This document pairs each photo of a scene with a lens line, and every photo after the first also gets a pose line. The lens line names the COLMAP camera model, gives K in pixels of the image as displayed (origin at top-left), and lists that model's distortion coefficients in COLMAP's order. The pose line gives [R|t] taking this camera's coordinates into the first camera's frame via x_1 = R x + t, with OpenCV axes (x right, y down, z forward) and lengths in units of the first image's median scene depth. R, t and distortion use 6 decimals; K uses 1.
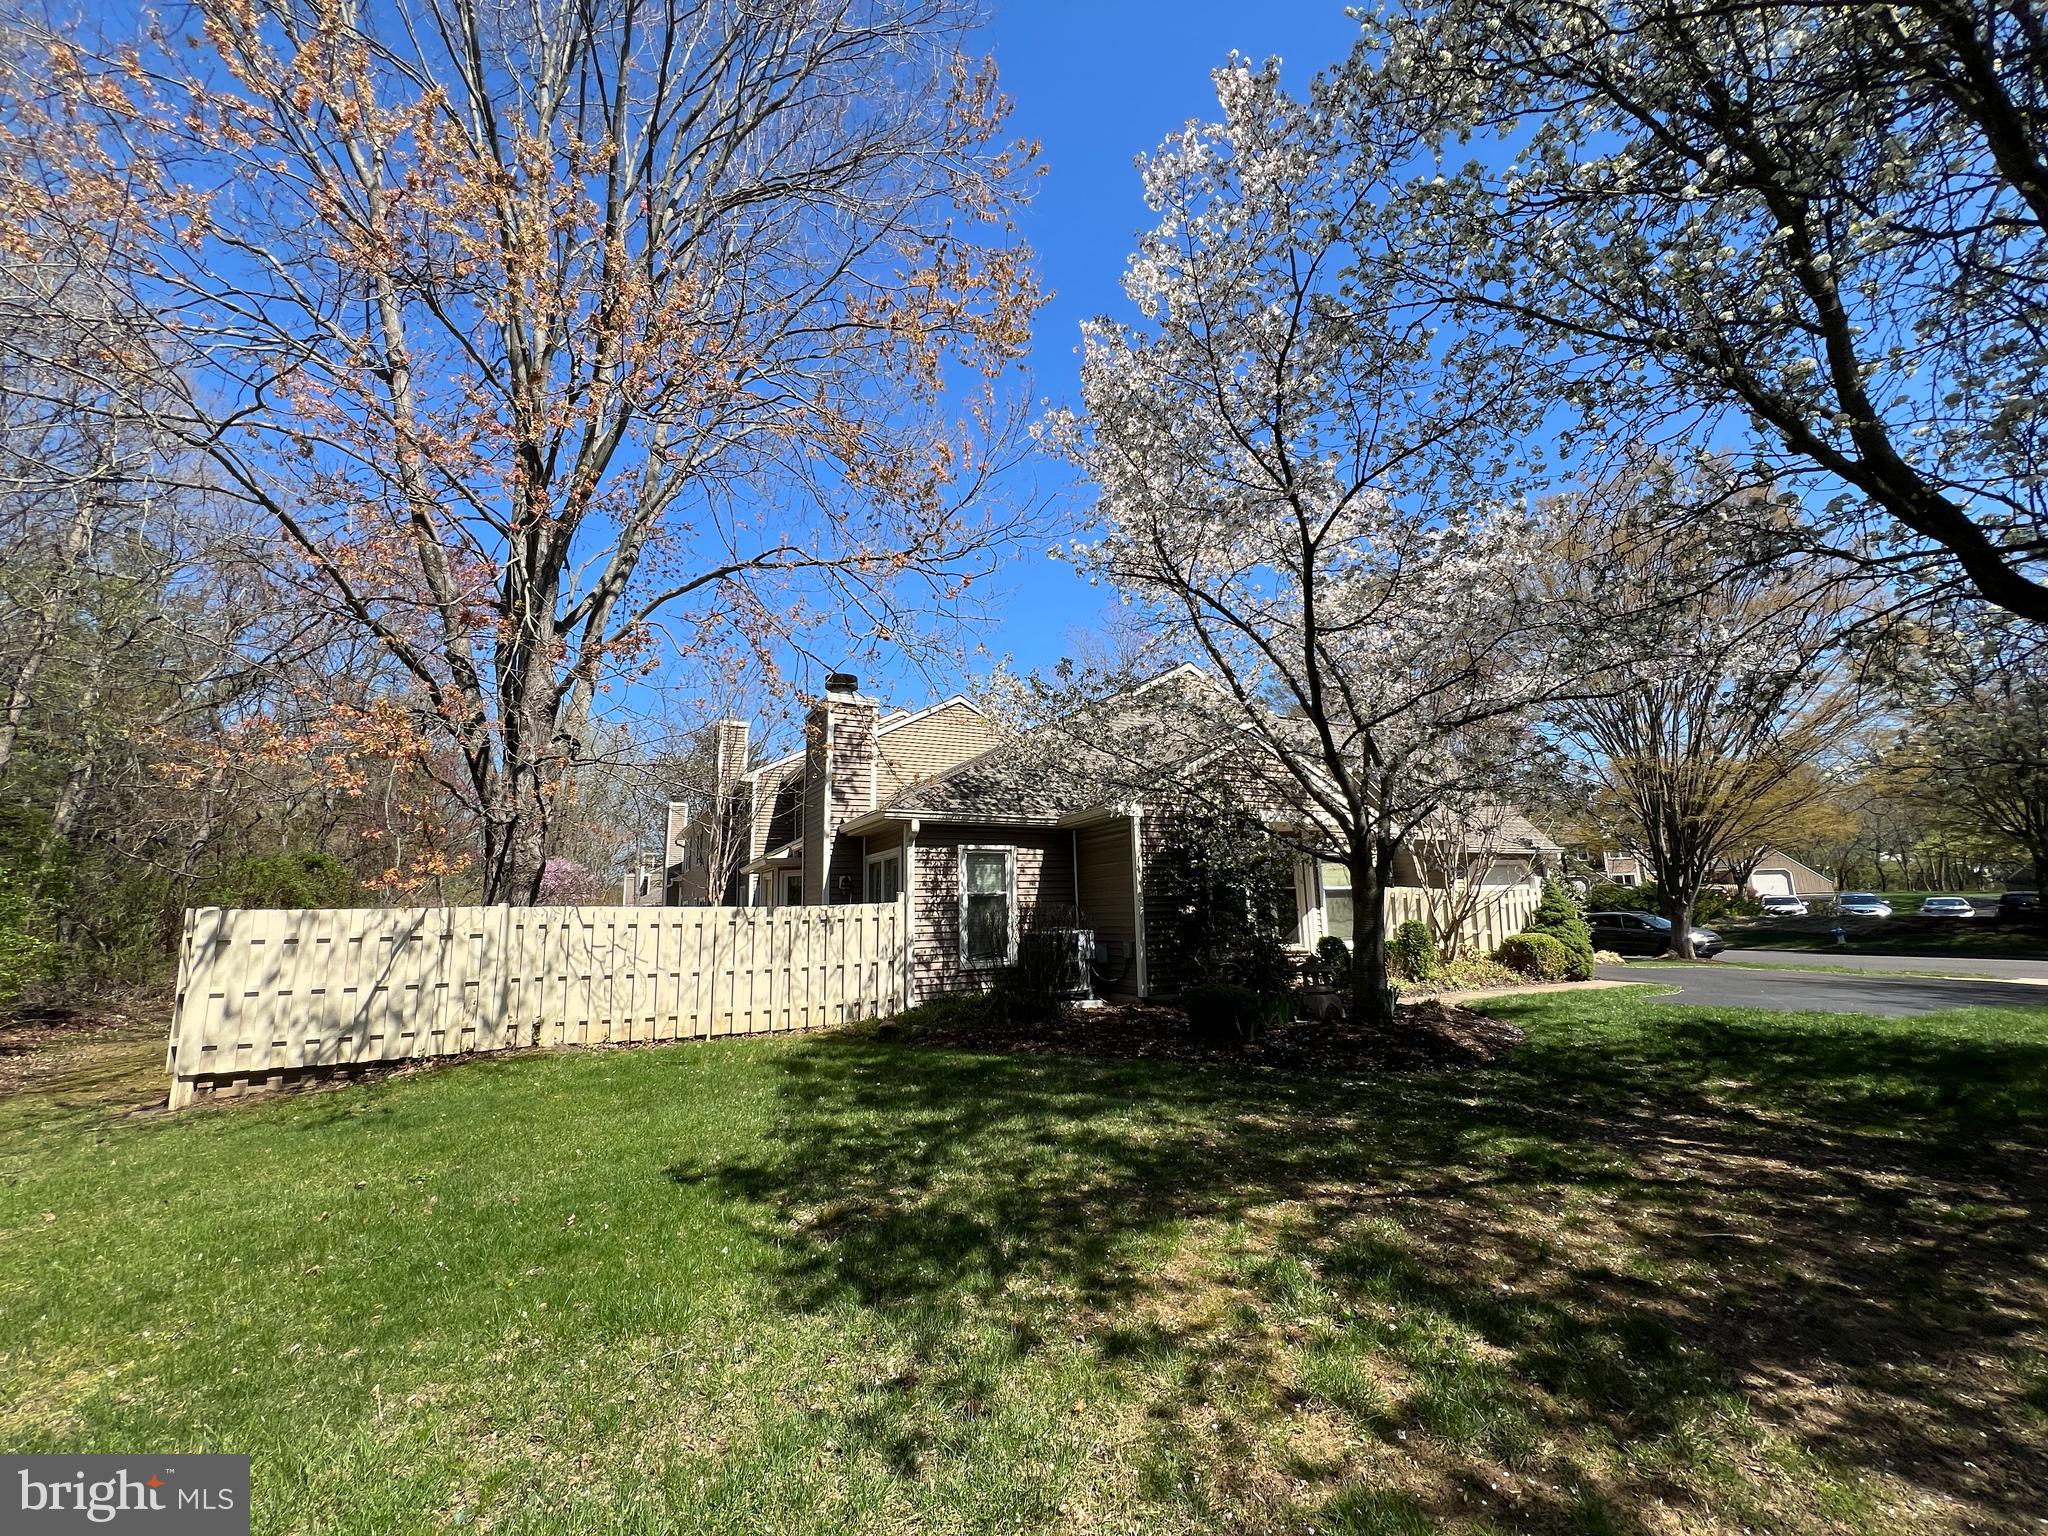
lens RADIAL K [[817.2, 0, 1034.5], [0, 817.2, 774.3], [0, 0, 1]] dist [-0.007627, 0.000194]
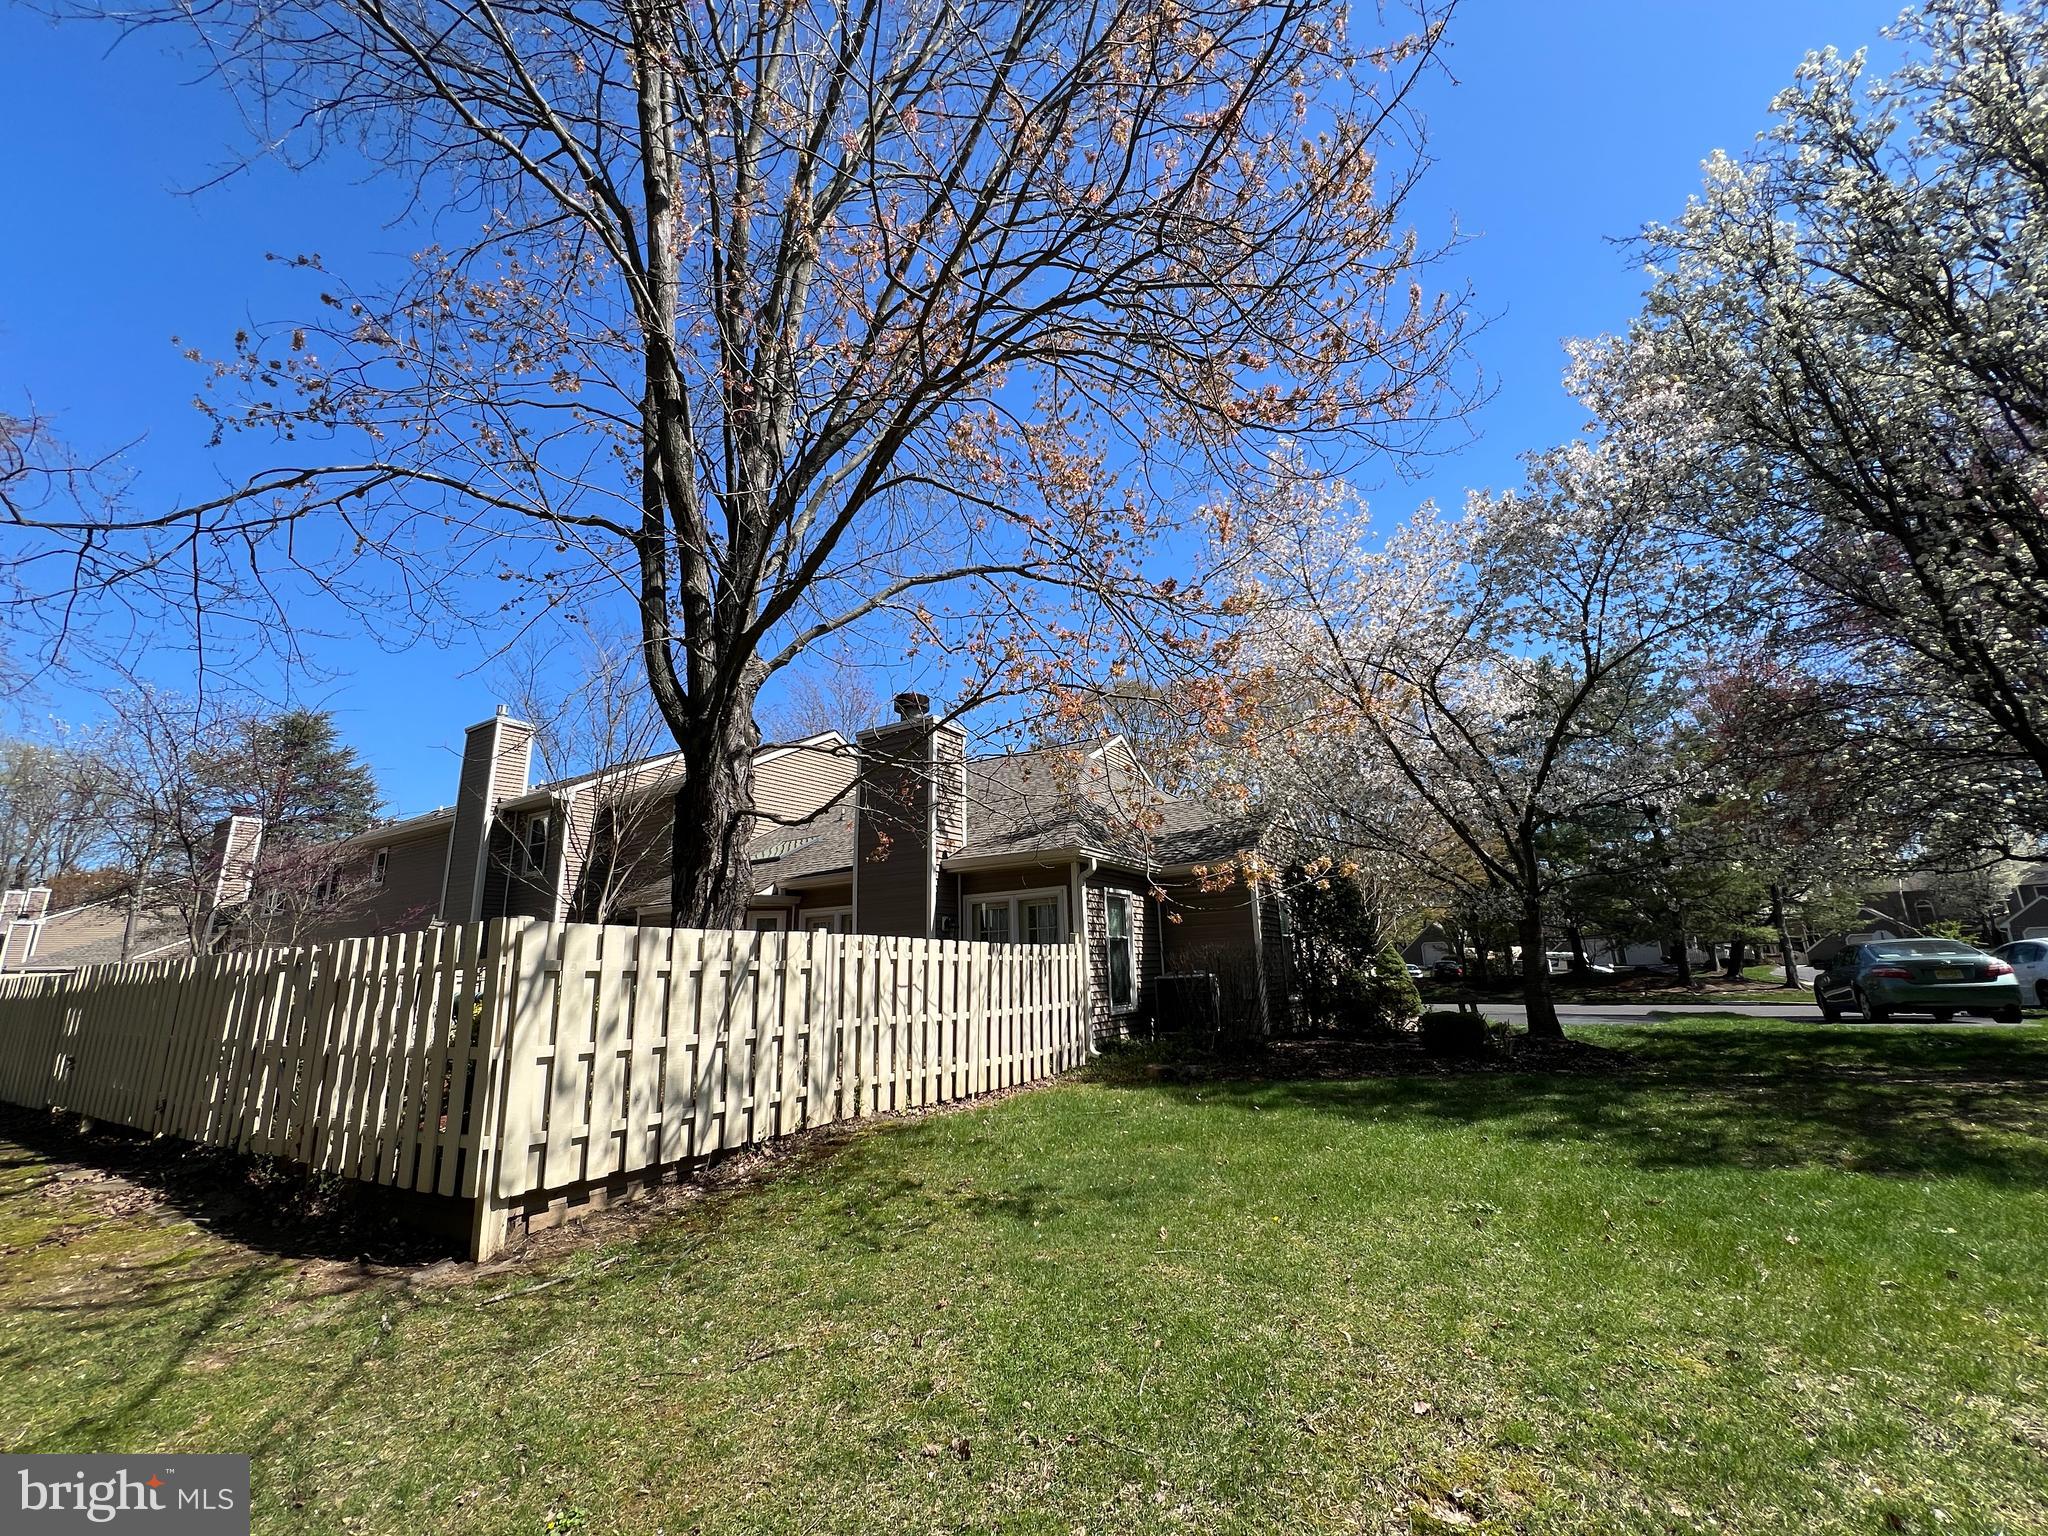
lens RADIAL K [[817.2, 0, 1035.0], [0, 817.2, 774.9], [0, 0, 1]] dist [-0.007627, 0.000194]
pose [[0.864636, 0.119338, 0.488019, -0.746327], [-0.078657, 0.991555, -0.103112, 0.067094], [-0.496203, 0.050768, 0.866721, 0.193784]]
